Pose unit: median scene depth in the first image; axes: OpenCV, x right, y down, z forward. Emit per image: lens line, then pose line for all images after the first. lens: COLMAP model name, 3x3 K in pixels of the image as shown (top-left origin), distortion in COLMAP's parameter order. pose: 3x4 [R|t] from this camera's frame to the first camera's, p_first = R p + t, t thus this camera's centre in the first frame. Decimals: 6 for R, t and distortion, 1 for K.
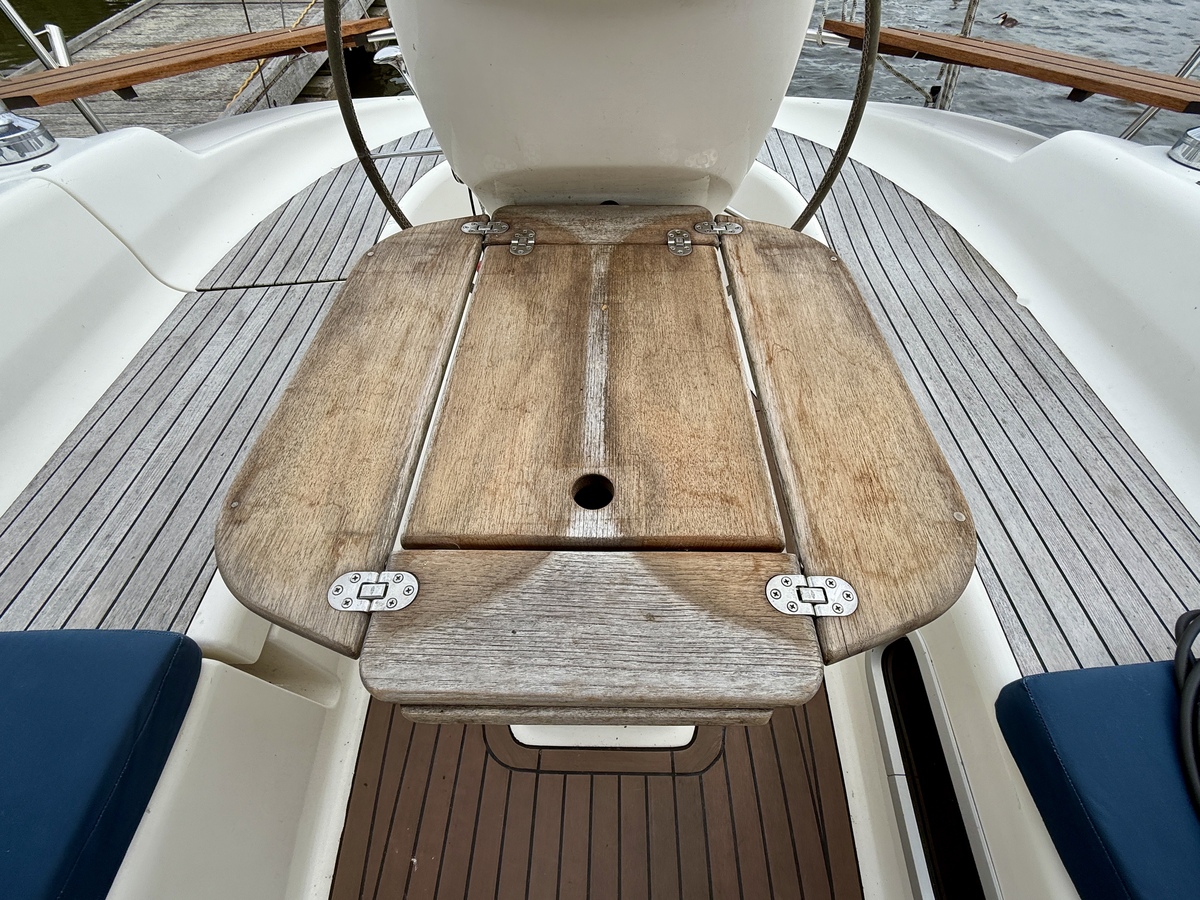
lens RADIAL K [[495.3, 0, 600.0], [0, 495.3, 450.0], [0, 0, 1]] dist [0.006223, -0.003042]
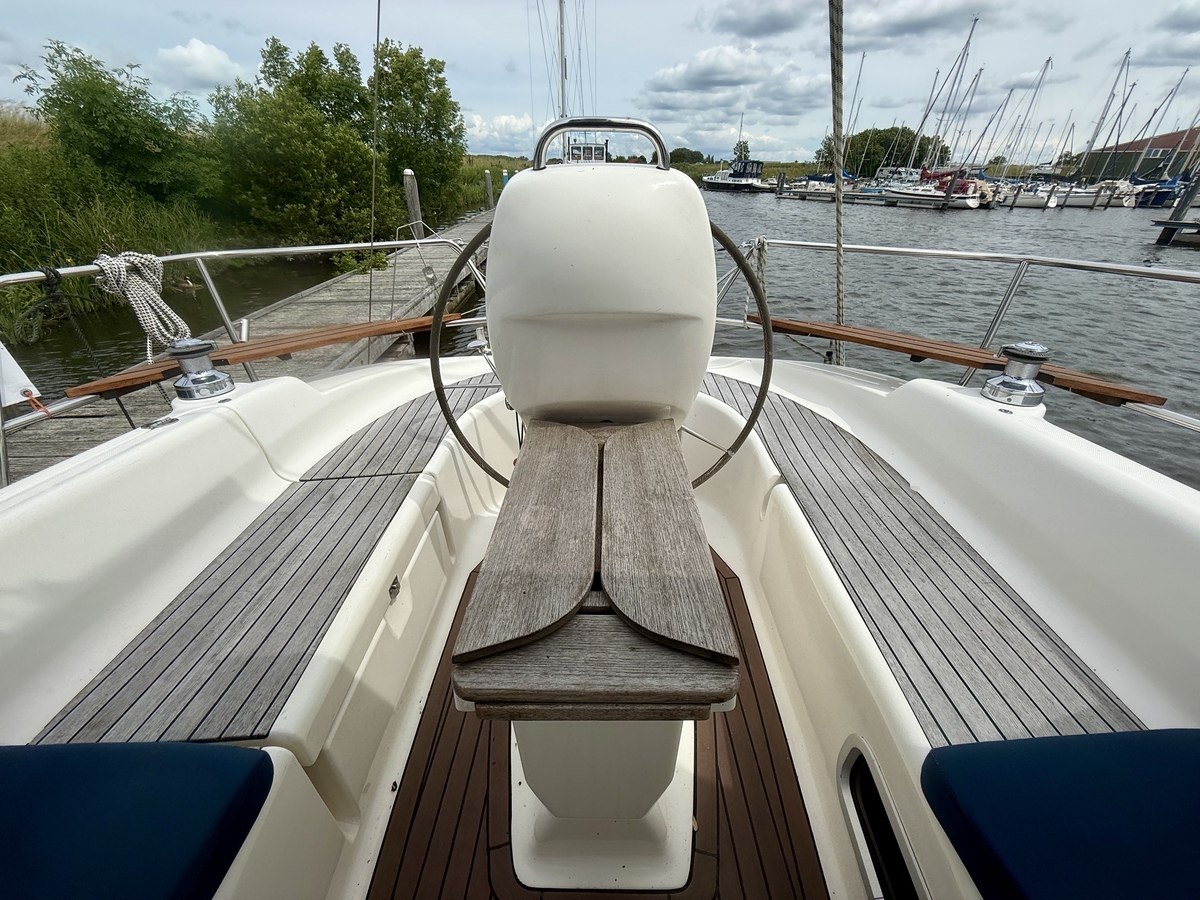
lens RADIAL K [[495.3, 0, 600.0], [0, 495.3, 450.0], [0, 0, 1]] dist [0.006223, -0.003042]
pose [[0.999996, -0.000006, 0.002849, -0.003608], [0.001145, 0.916644, -0.399702, 0.160513], [-0.002609, 0.399704, 0.916641, -0.304343]]
